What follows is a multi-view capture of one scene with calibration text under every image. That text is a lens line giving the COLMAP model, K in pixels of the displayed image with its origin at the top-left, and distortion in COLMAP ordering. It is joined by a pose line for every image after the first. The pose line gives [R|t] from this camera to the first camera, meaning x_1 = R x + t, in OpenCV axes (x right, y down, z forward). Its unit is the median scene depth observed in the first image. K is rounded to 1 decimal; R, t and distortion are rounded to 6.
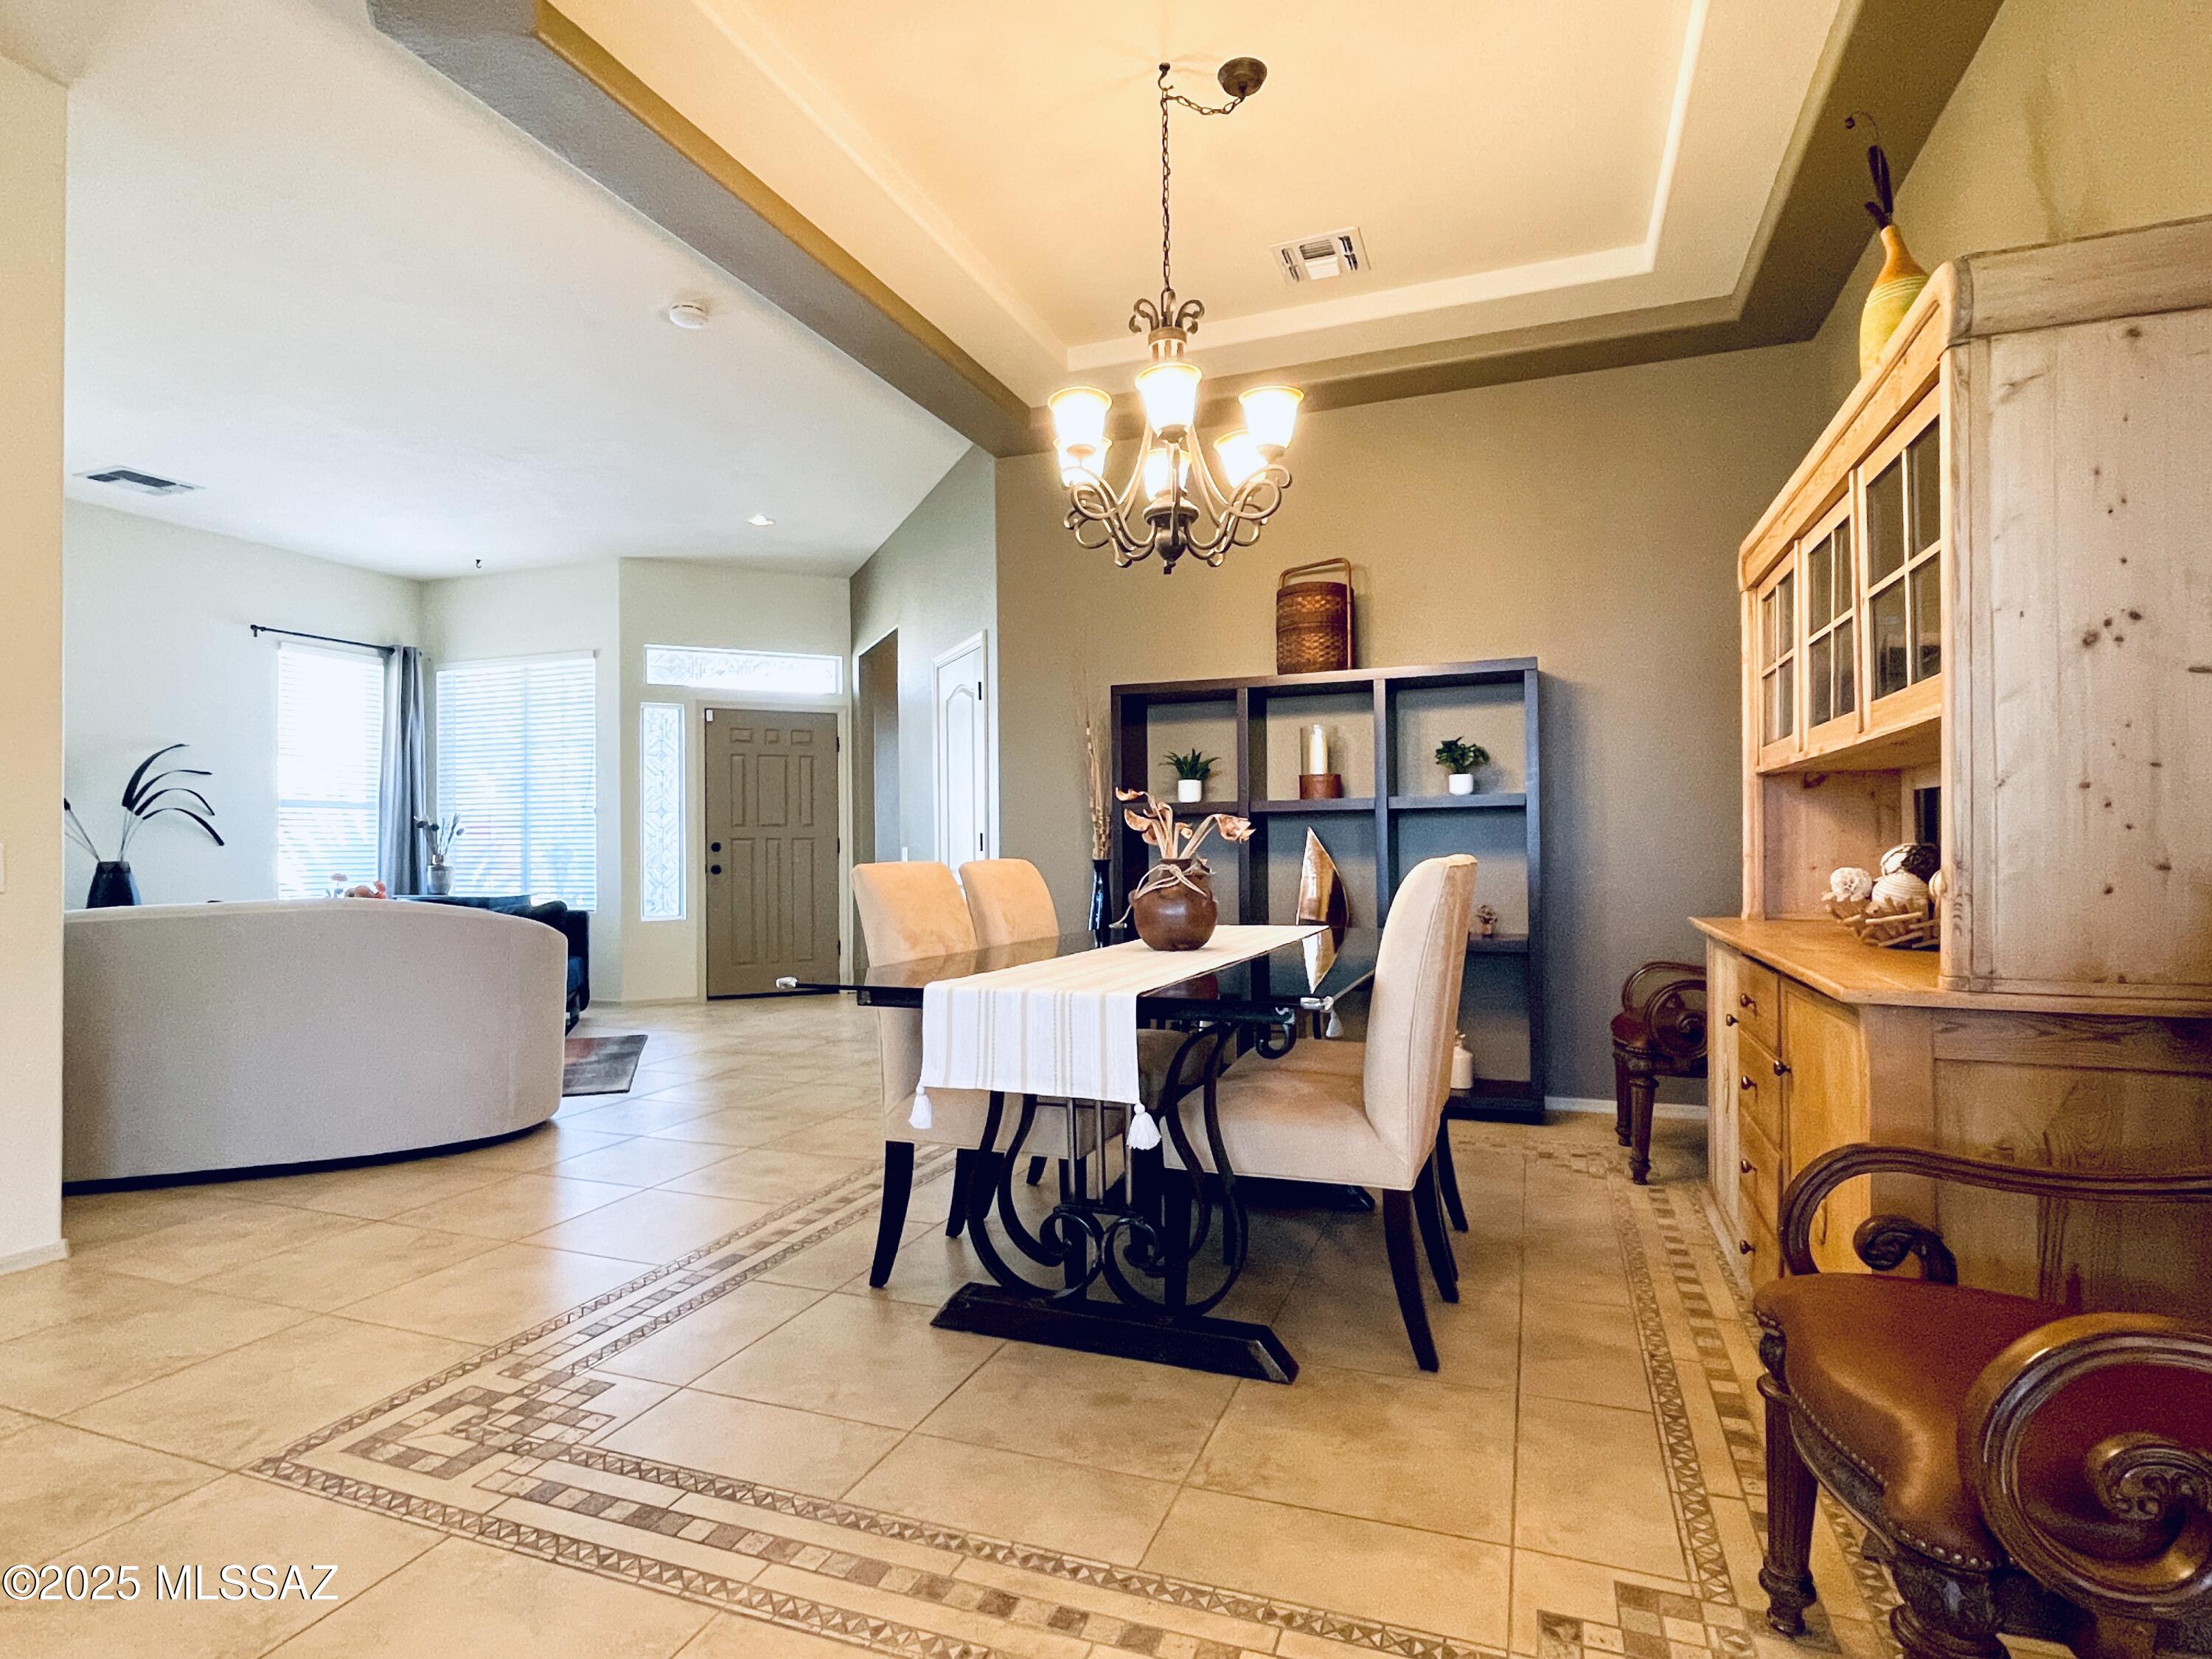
lens RADIAL K [[1152.3, 0, 1106.0], [0, 1152.3, 829.5], [0, 0, 1]] dist [-0.018940, 0.000280]
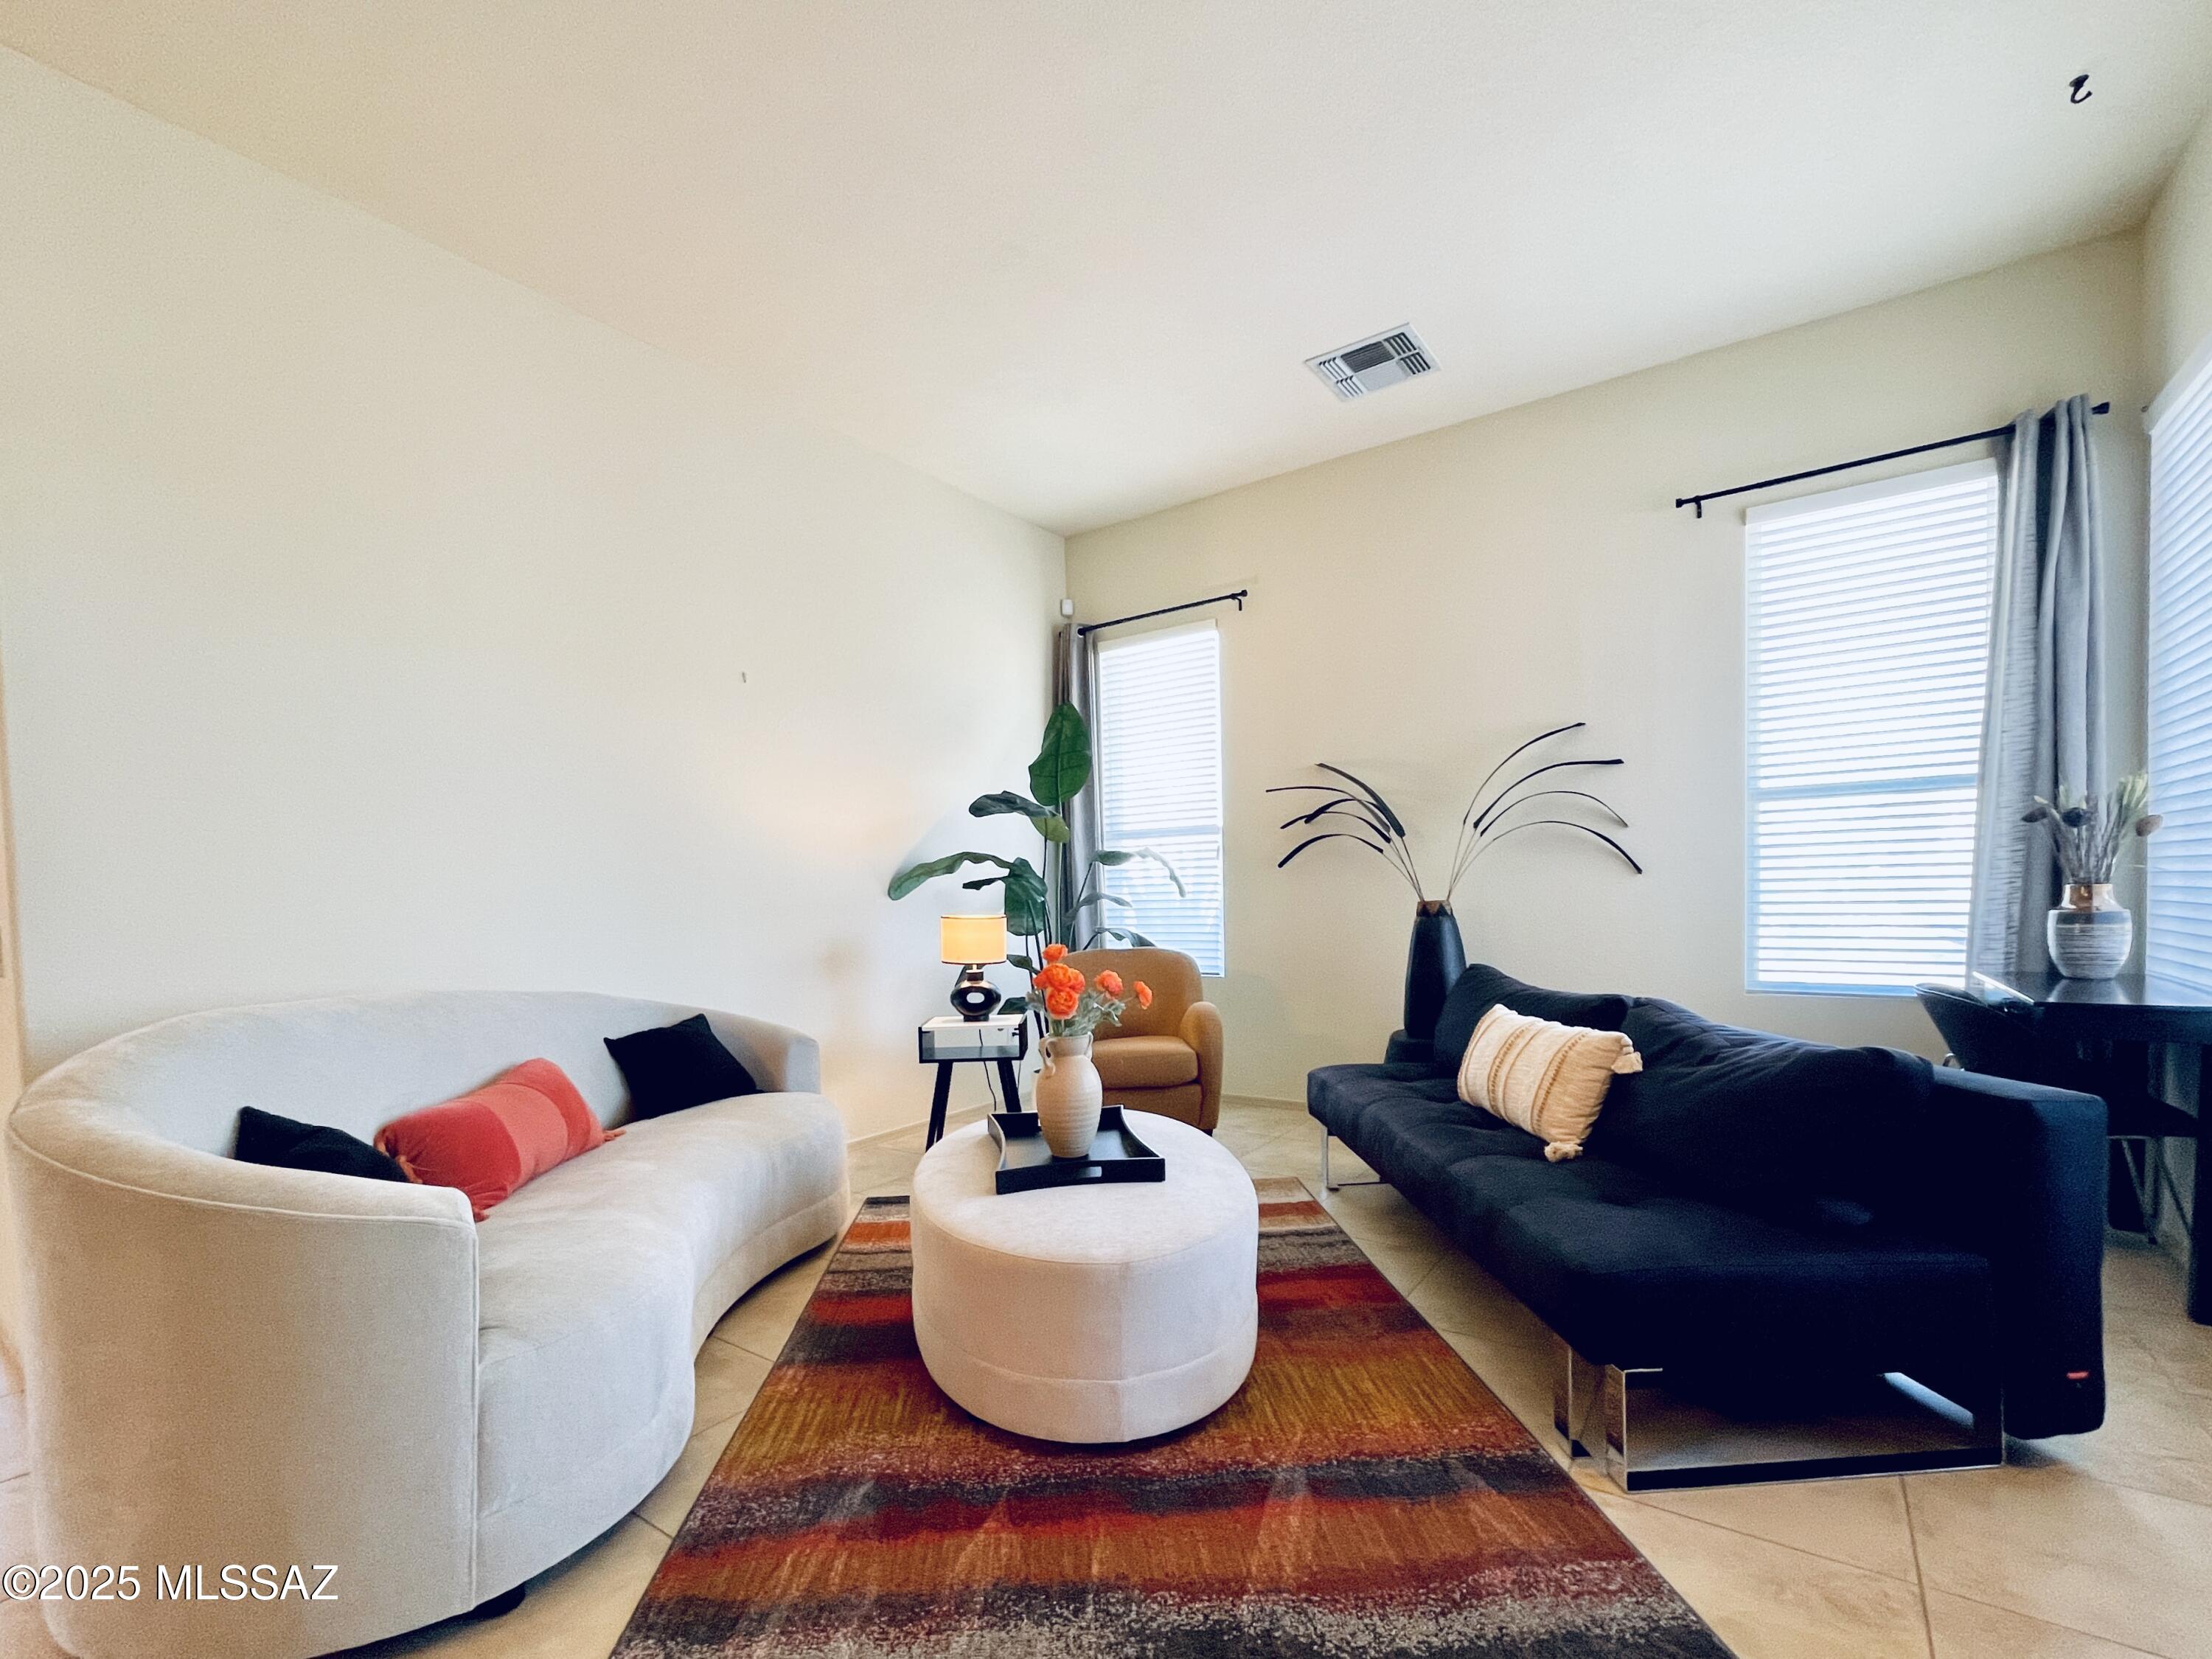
lens RADIAL K [[994.3, 0, 1106.0], [0, 994.3, 935.7], [0, 0, 1]] dist [0.001266, 0.000235]
pose [[-0.240257, 0.054162, -0.969197, -0.155639], [0.040640, 0.998128, 0.045704, 0.009720], [0.969858, -0.028407, -0.242008, 0.790844]]
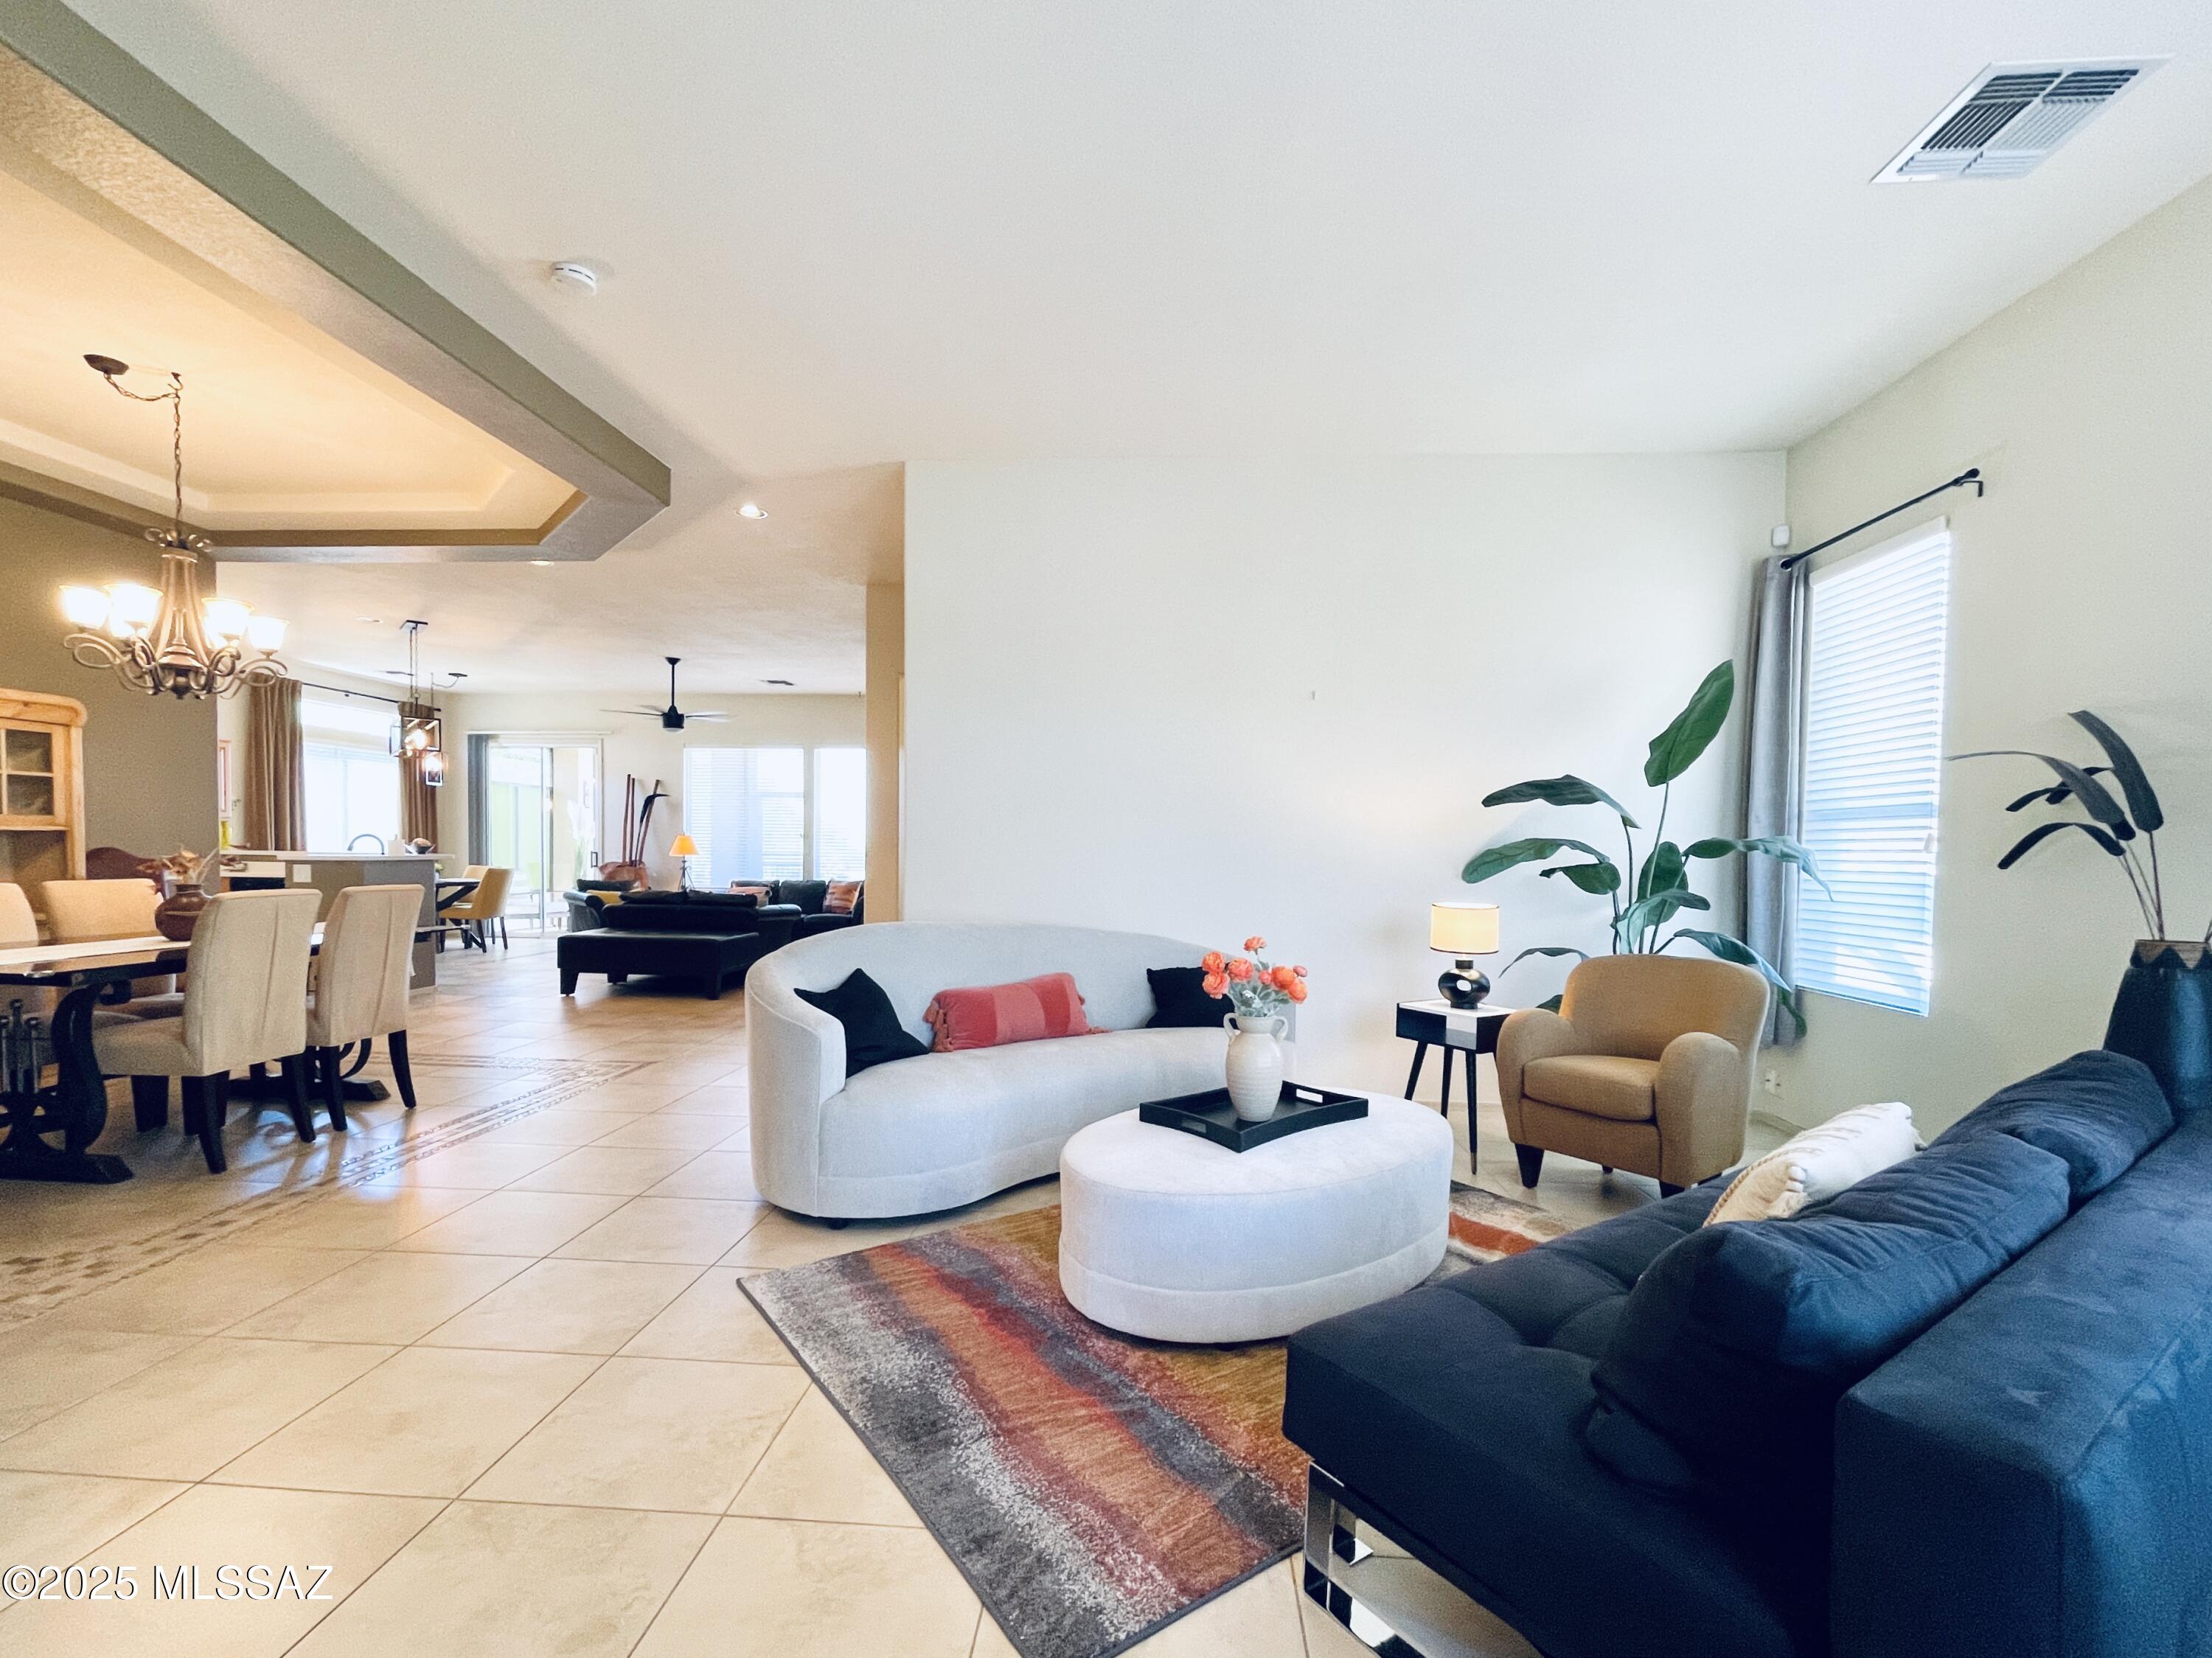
lens RADIAL K [[981.7, 0, 1091.8], [0, 981.7, 884.2], [0, 0, 1]] dist [-0.001571, 0.000588]
pose [[-0.959832, 0.001468, -0.280570, -0.352850], [-0.004608, 0.999769, 0.020997, -0.003734], [0.280536, 0.021446, -0.959604, 1.119510]]
